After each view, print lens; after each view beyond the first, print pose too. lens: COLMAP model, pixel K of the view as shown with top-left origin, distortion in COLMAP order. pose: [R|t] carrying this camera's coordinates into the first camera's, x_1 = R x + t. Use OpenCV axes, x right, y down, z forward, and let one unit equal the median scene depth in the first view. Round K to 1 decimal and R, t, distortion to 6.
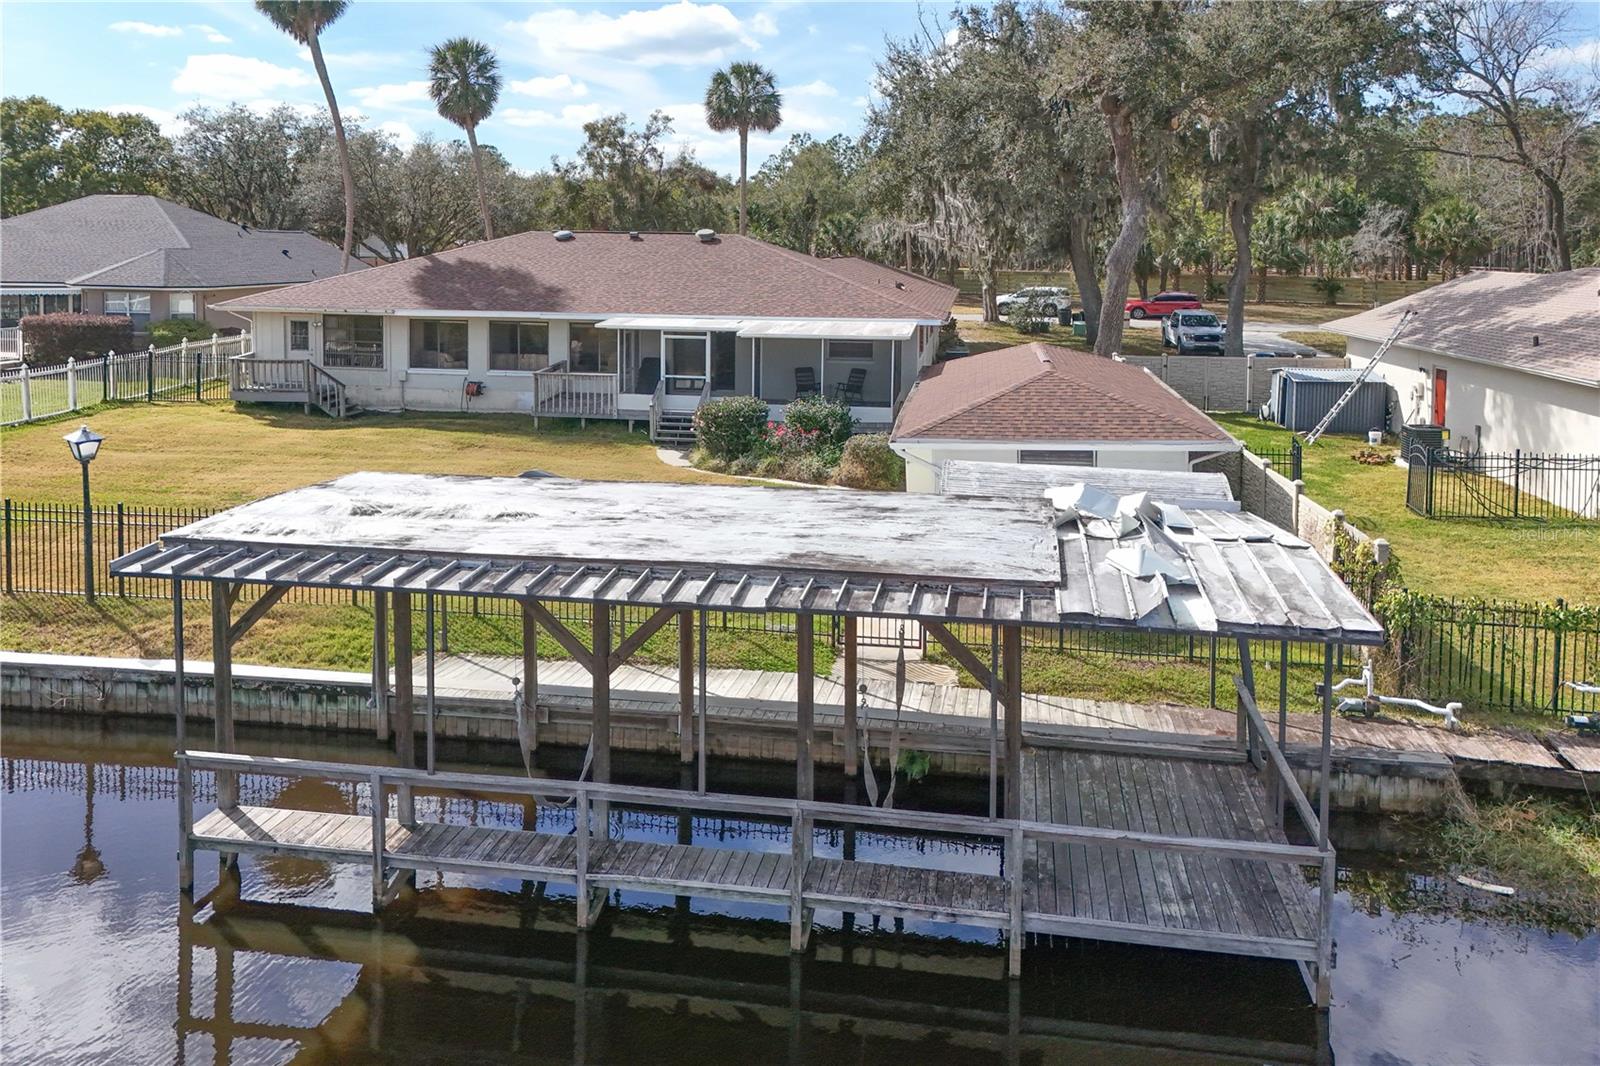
lens RADIAL K [[1235.7, 0, 807.1], [0, 1235.7, 408.3], [0, 0, 1]] dist [0.080095, -0.081632]
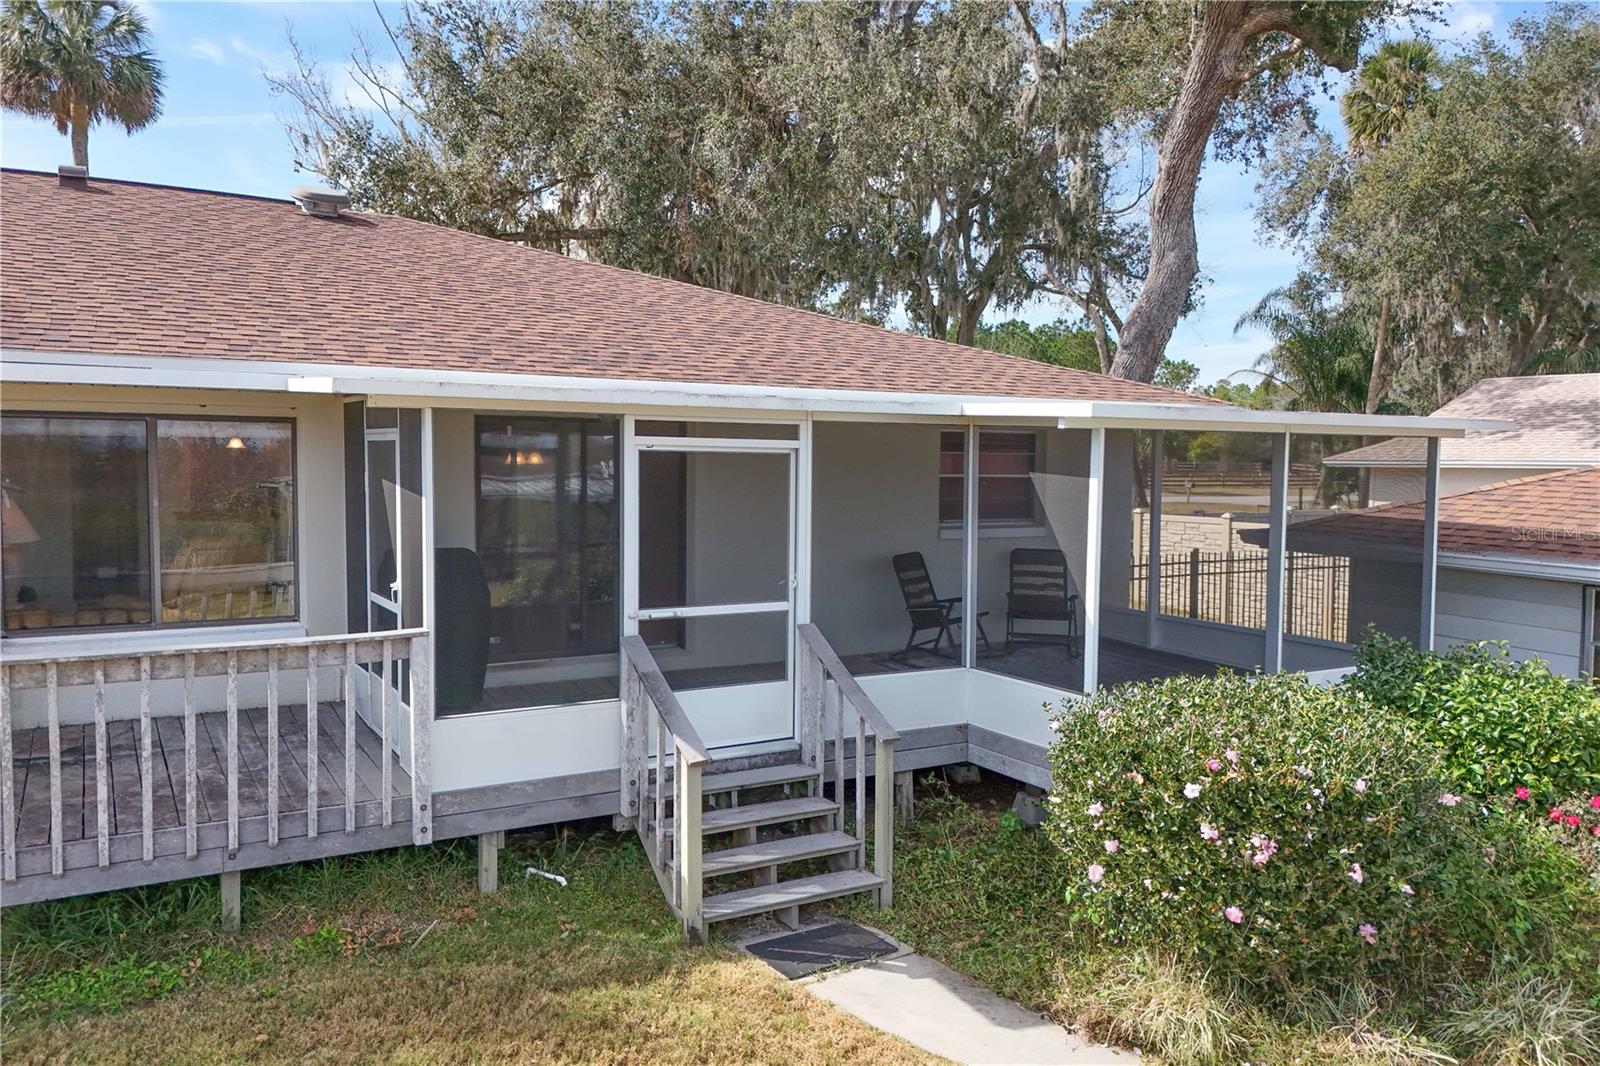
lens RADIAL K [[1197.7, 0, 841.7], [0, 1197.7, 471.6], [0, 0, 1]] dist [0.073805, -0.072577]
pose [[0.776359, -0.009354, 0.630221, -0.229819], [0.073478, 0.994415, -0.075757, -0.032585], [-0.625993, 0.105121, 0.772711, 0.801304]]
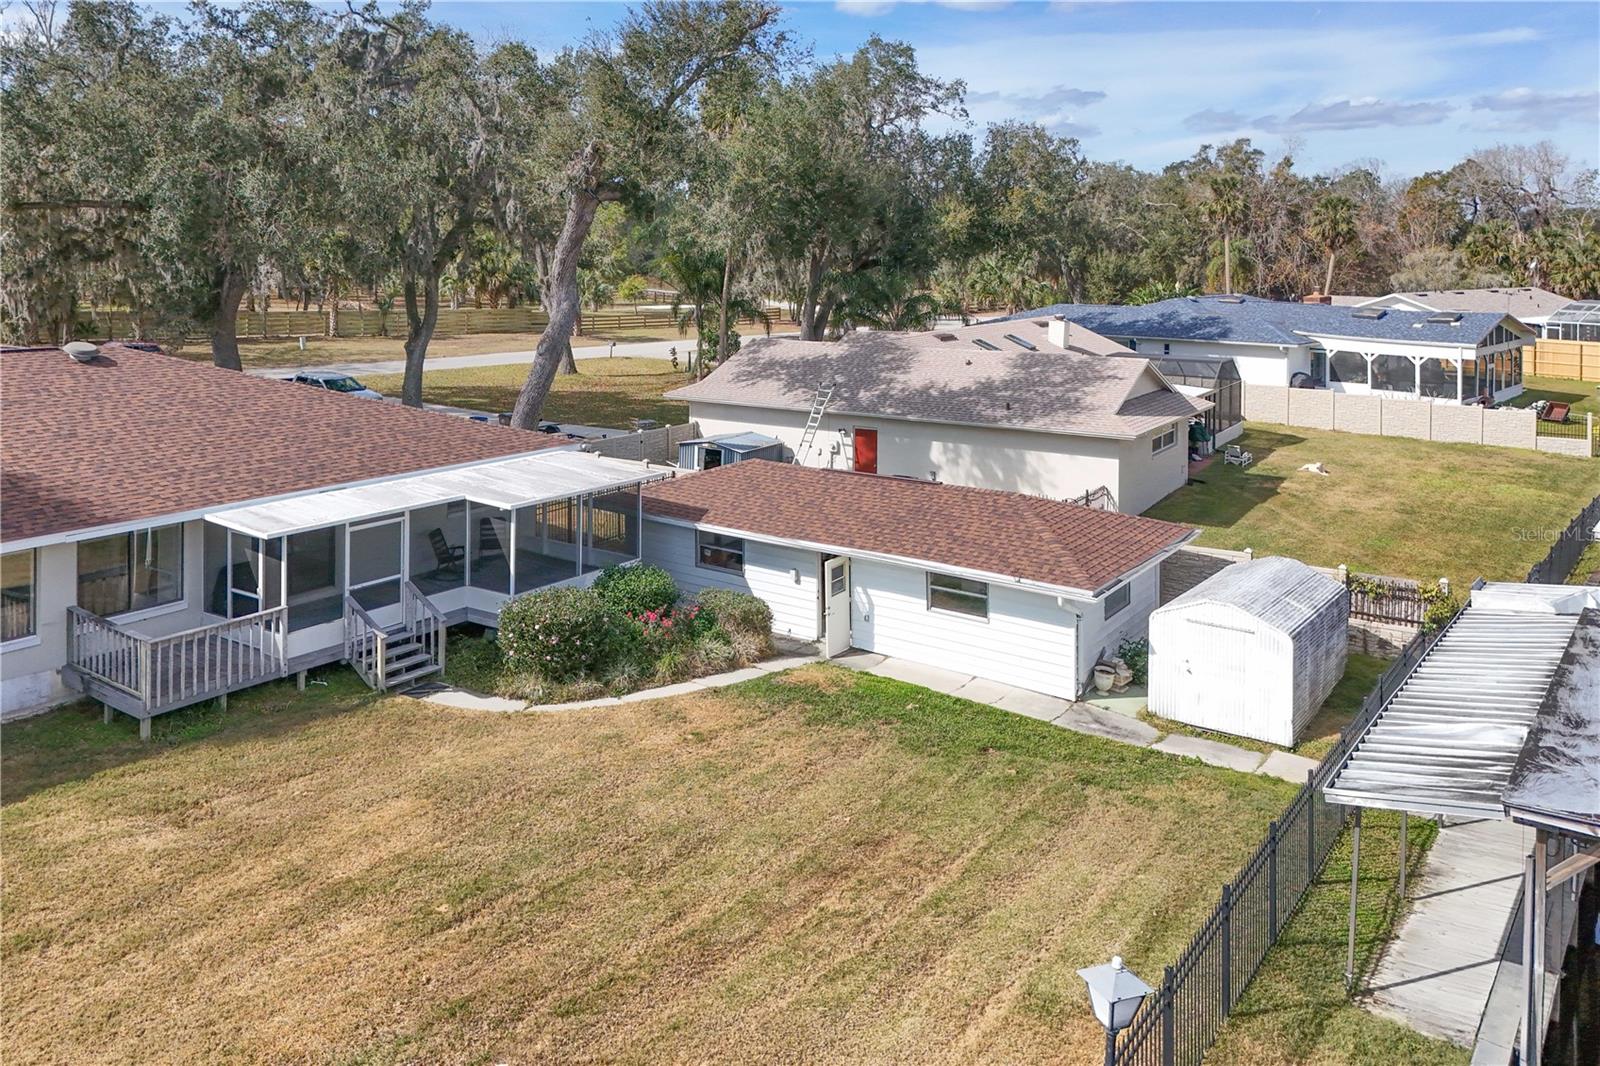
lens RADIAL K [[1229.8, 0, 799.8], [0, 1229.8, 295.8], [0, 0, 1]] dist [0.036386, 0.003145]
pose [[0.460258, -0.040523, 0.886860, -0.592779], [0.113701, 0.993422, -0.013615, -0.146382], [-0.880474, 0.107103, 0.461837, 0.463224]]
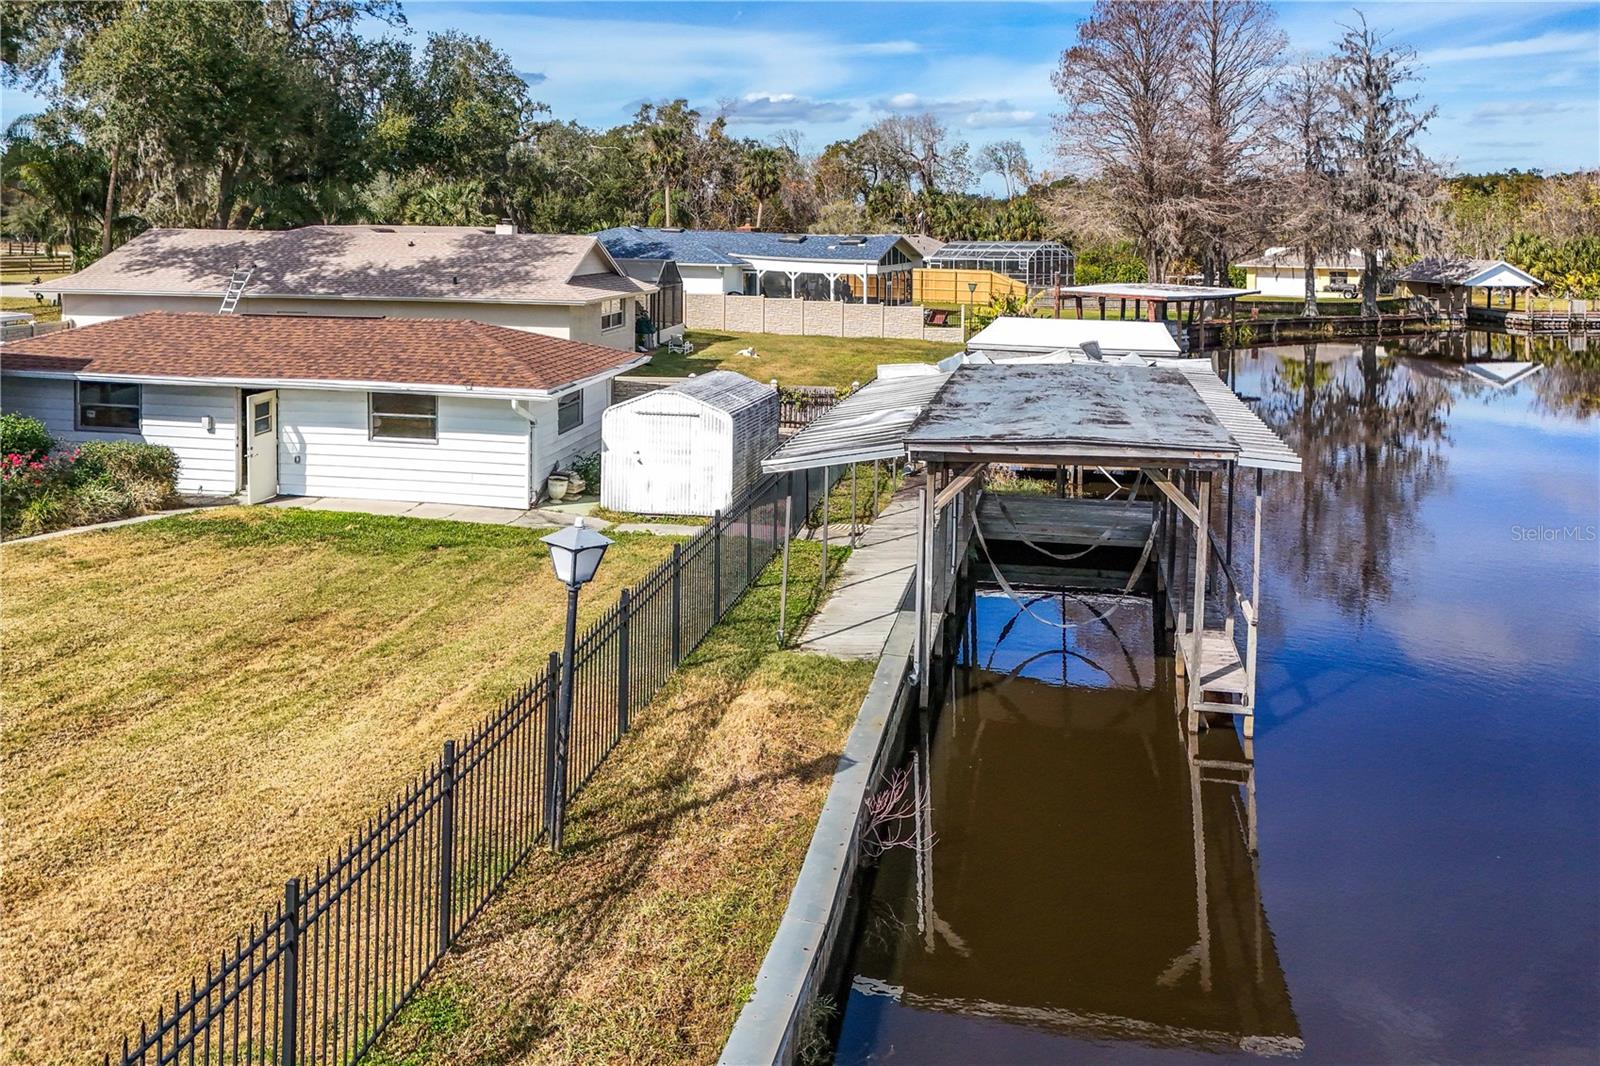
lens RADIAL K [[1263.0, 0, 802.3], [0, 1263.0, 262.8], [0, 0, 1]] dist [0.032891, -0.006134]
pose [[0.038444, -0.027151, 0.998892, -0.602038], [0.116823, 0.992898, 0.022492, -0.047160], [-0.992408, 0.115828, 0.041343, 0.477193]]
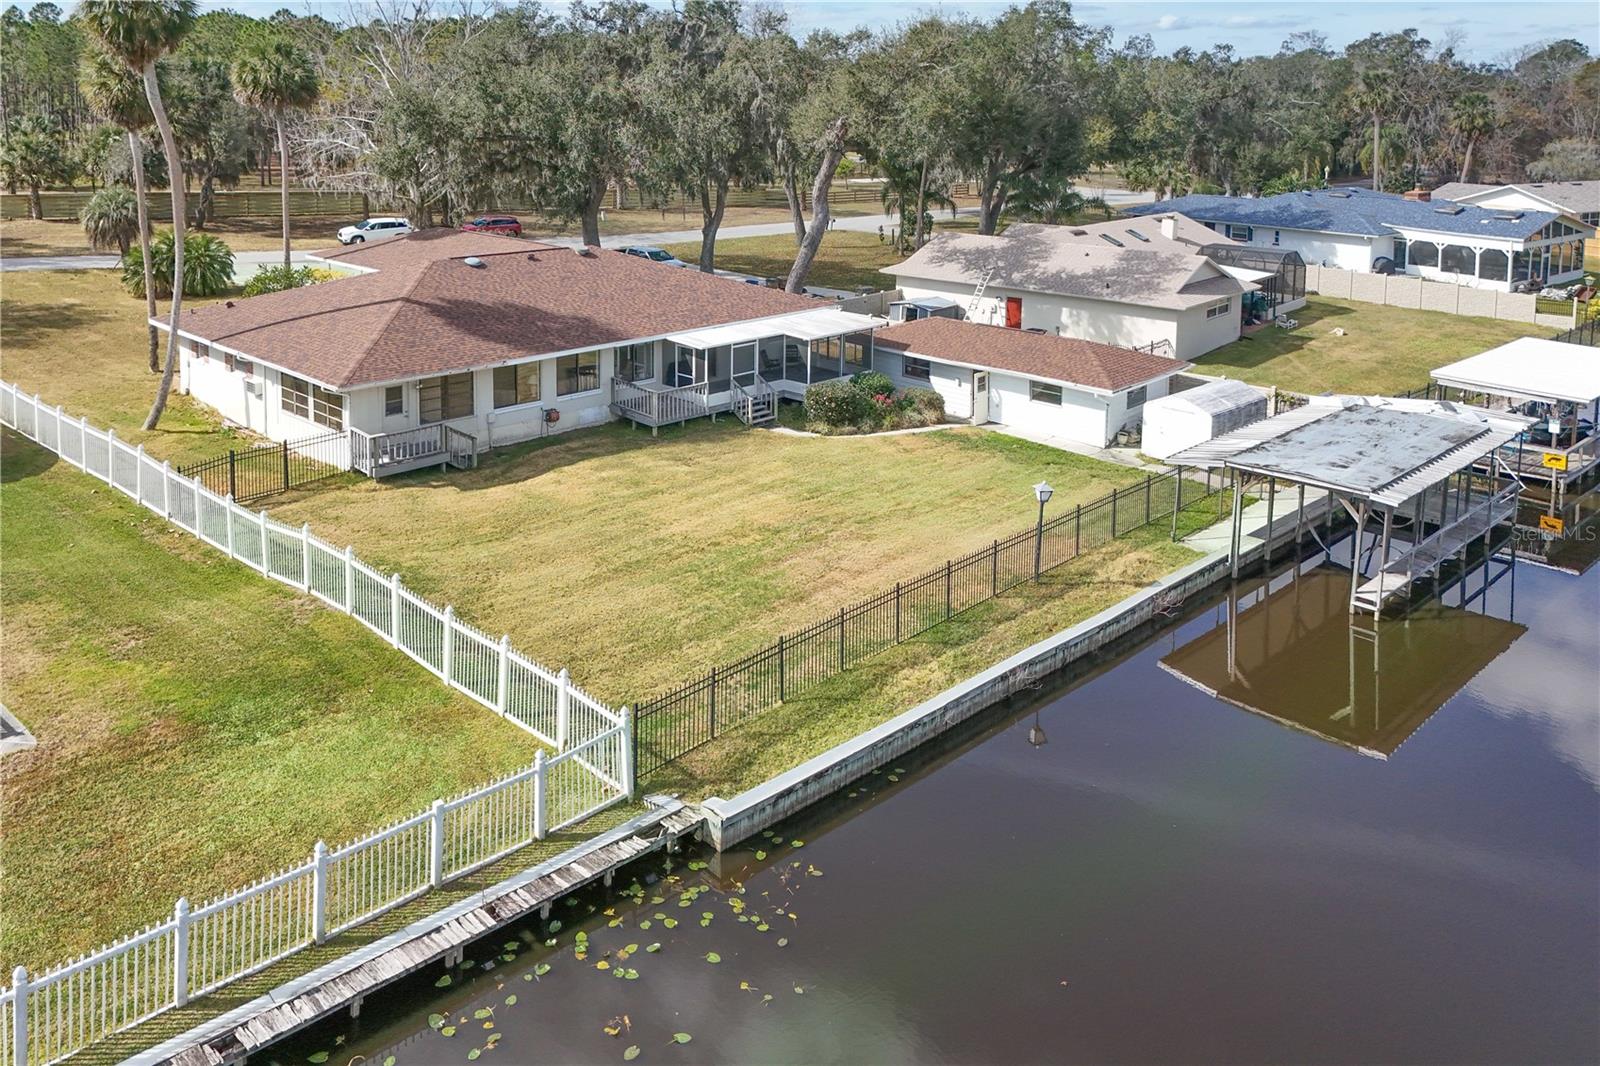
lens RADIAL K [[1213.7, 0, 805.4], [0, 1213.7, 295.9], [0, 0, 1]] dist [0.064665, -0.049366]
pose [[0.591823, -0.134251, 0.794810, -1.107682], [0.103100, 0.990542, 0.090542, -0.223186], [-0.799447, 0.028360, 0.600066, 0.146367]]
